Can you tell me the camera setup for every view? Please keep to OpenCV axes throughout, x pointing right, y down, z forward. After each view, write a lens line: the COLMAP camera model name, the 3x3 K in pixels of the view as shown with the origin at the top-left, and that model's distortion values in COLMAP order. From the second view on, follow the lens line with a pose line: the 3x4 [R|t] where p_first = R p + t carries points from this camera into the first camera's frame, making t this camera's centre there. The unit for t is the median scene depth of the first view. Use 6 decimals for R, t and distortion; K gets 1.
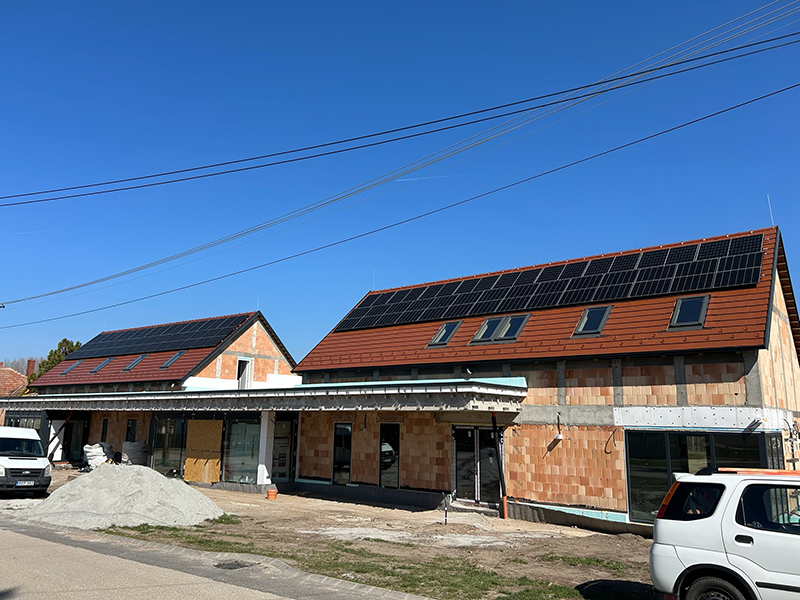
lens RADIAL K [[604.7, 0, 400.0], [0, 604.7, 300.0], [0, 0, 1]] dist [0.007170, 0.001143]
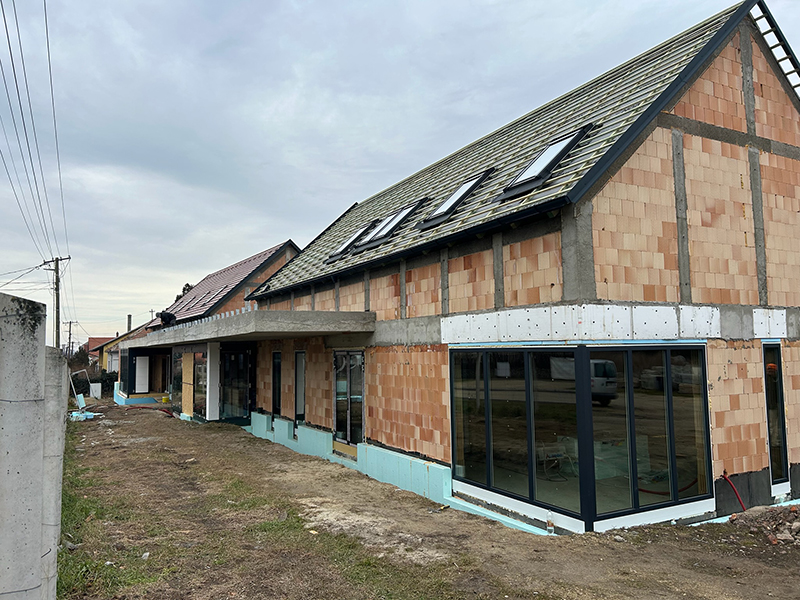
lens RADIAL K [[604.7, 0, 400.0], [0, 604.7, 300.0], [0, 0, 1]] dist [0.007170, 0.001143]
pose [[0.920595, -0.063317, -0.385351, 0.366845], [0.106331, 0.990127, 0.091334, 0.056173], [0.375764, -0.125056, 0.918239, 0.220495]]
